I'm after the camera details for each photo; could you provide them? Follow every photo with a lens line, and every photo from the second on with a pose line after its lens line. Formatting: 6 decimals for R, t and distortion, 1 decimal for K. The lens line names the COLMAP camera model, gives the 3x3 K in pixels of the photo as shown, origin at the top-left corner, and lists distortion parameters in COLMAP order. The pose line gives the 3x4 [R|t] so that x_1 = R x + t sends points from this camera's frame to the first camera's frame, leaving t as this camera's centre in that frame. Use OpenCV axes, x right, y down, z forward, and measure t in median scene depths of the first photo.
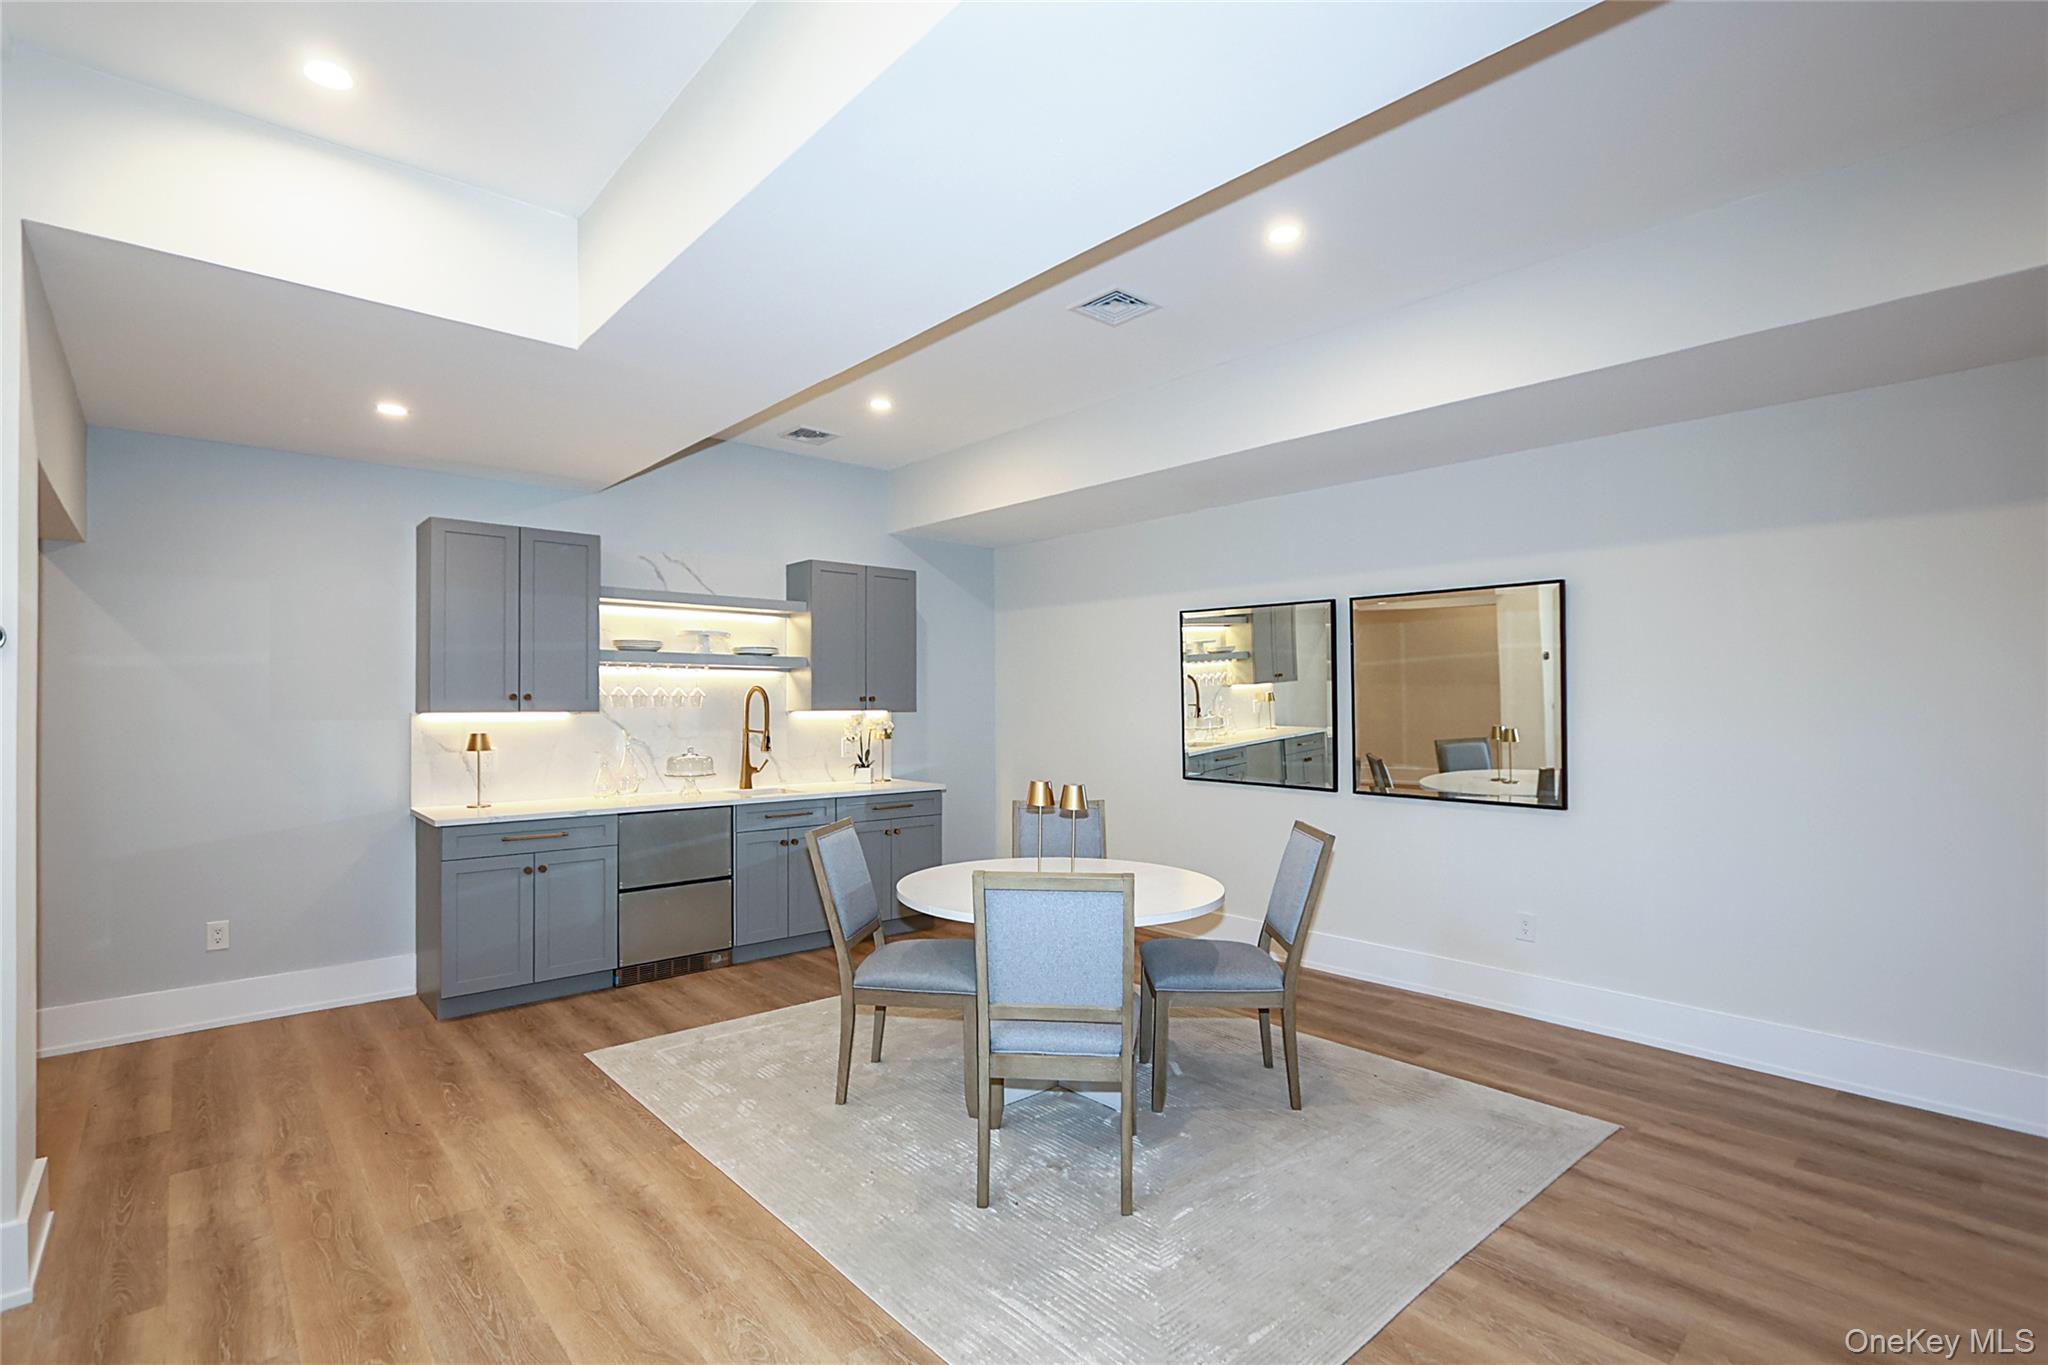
lens RADIAL K [[955.7, 0, 1016.6], [0, 955.7, 688.5], [0, 0, 1]] dist [-0.014545, -0.000381]
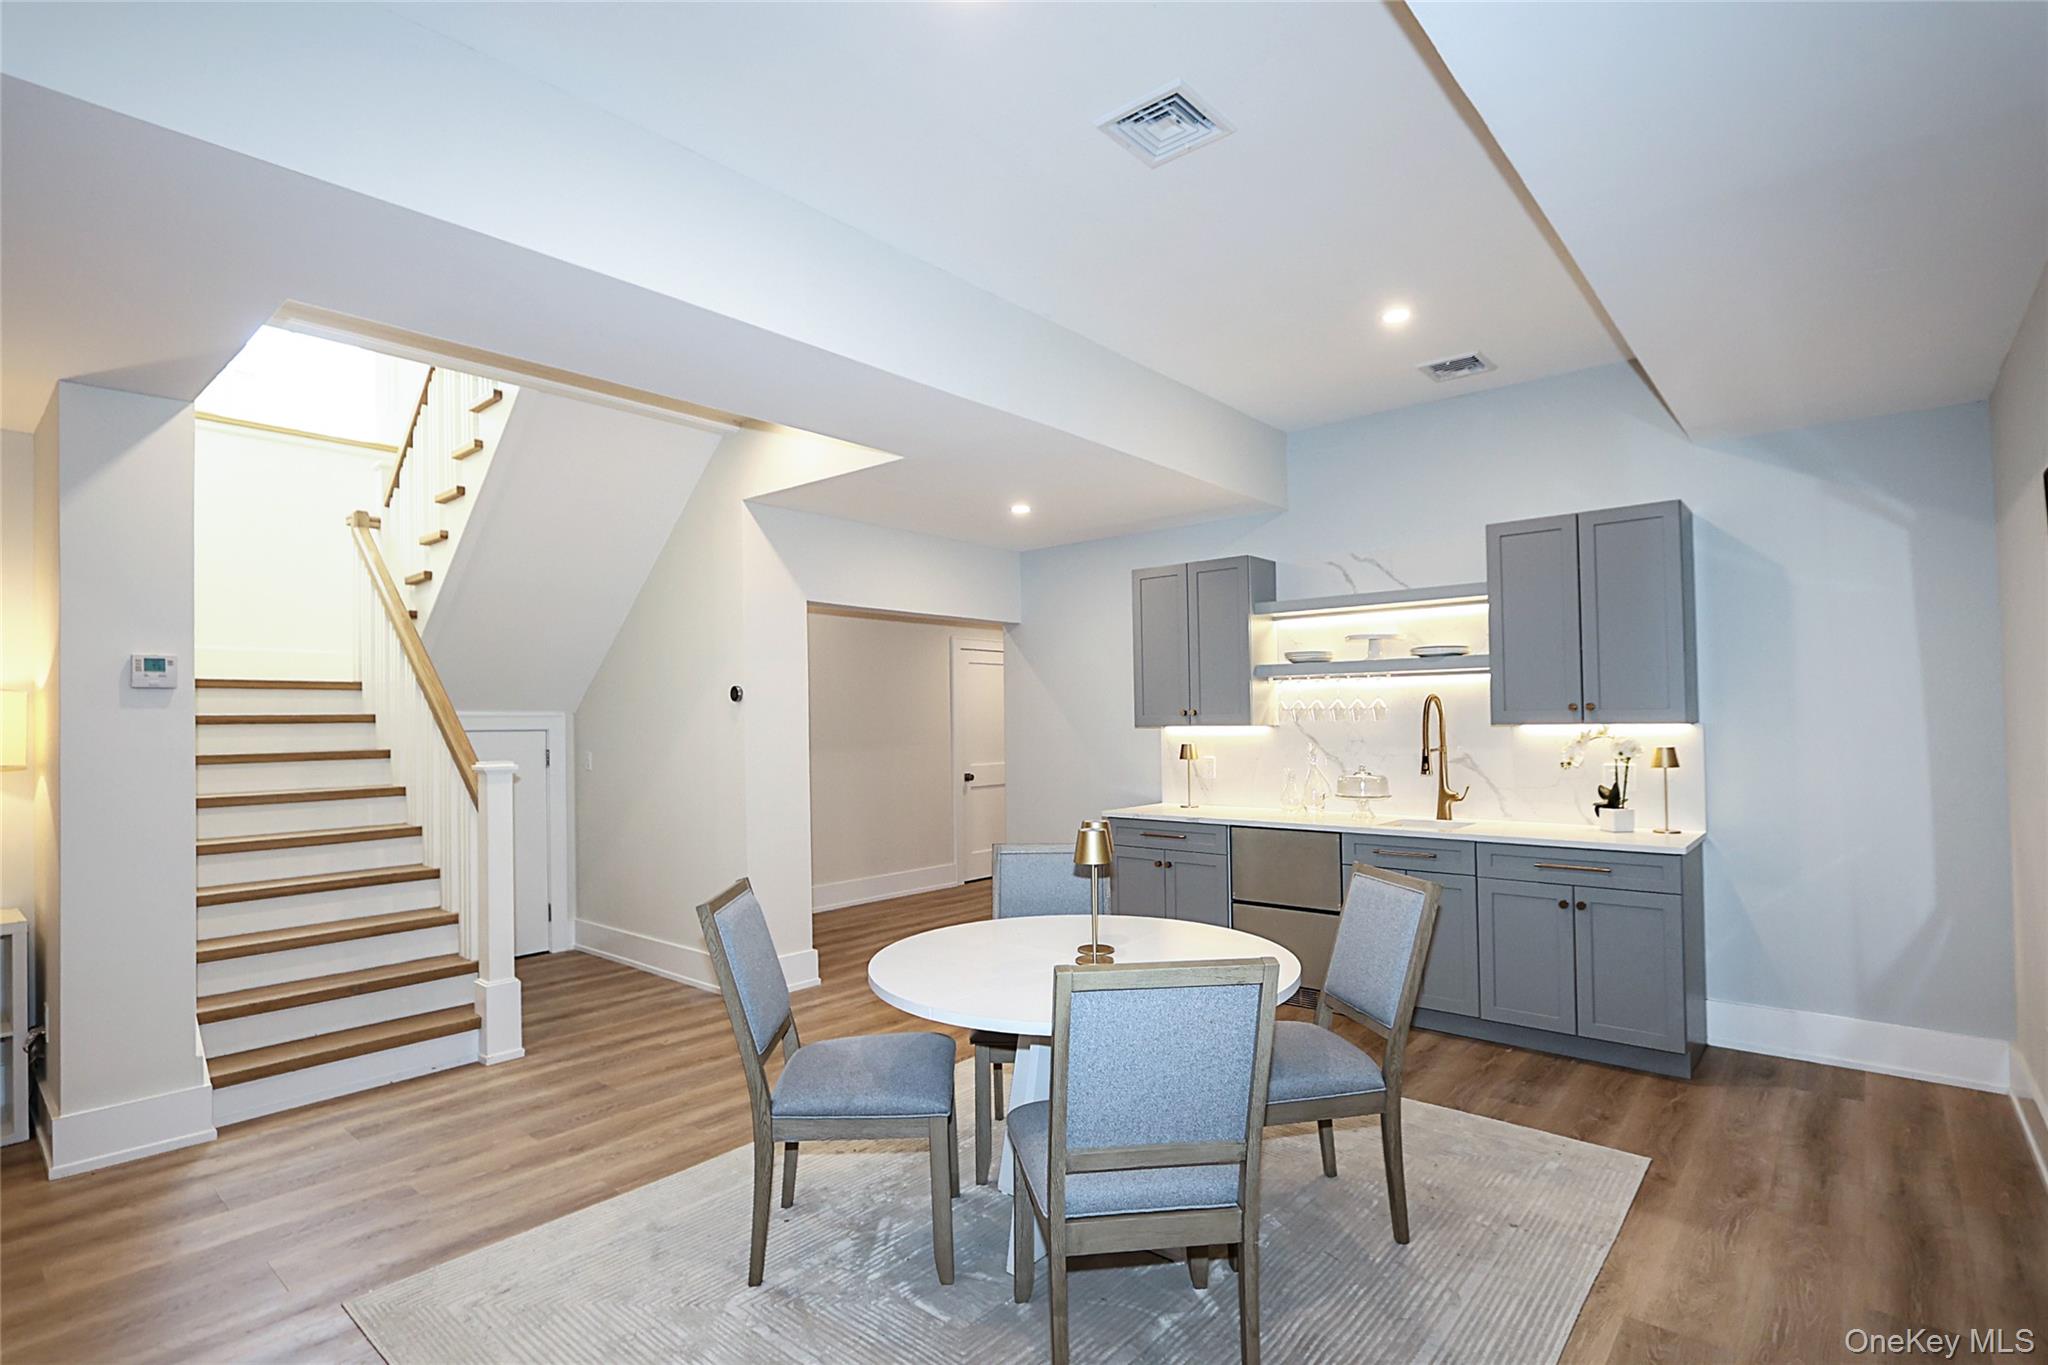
lens RADIAL K [[994.1, 0, 1015.8], [0, 994.1, 695.1], [0, 0, 1]] dist [0.002197, 0.000034]
pose [[0.135073, -0.027331, -0.990459, 0.547342], [0.026952, 0.999351, -0.023900, 0.009131], [0.990469, -0.023467, 0.135722, 0.555011]]
